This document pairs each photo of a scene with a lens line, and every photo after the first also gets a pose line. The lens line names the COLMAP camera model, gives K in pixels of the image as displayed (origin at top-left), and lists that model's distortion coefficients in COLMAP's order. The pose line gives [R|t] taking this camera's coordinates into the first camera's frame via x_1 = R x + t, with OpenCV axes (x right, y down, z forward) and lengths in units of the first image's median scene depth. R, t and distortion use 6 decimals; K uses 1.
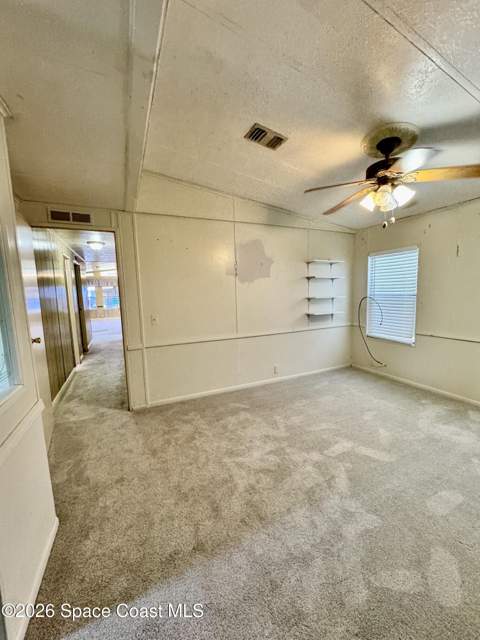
lens RADIAL K [[255.5, 0, 241.2], [0, 255.5, 321.3], [0, 0, 1]] dist [-0.001208, -0.000296]
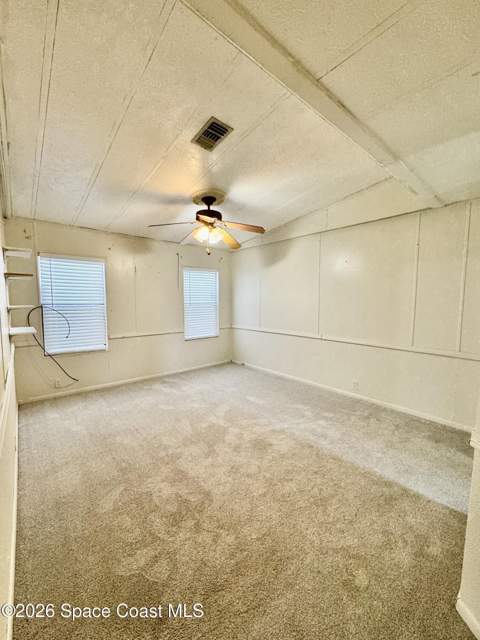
lens RADIAL K [[255.5, 0, 241.2], [0, 255.5, 321.3], [0, 0, 1]] dist [-0.001208, -0.000296]
pose [[-0.261876, -0.058104, 0.963351, -0.583705], [0.114492, 0.989267, 0.090790, -0.067598], [-0.958286, 0.134072, -0.252412, 0.796509]]
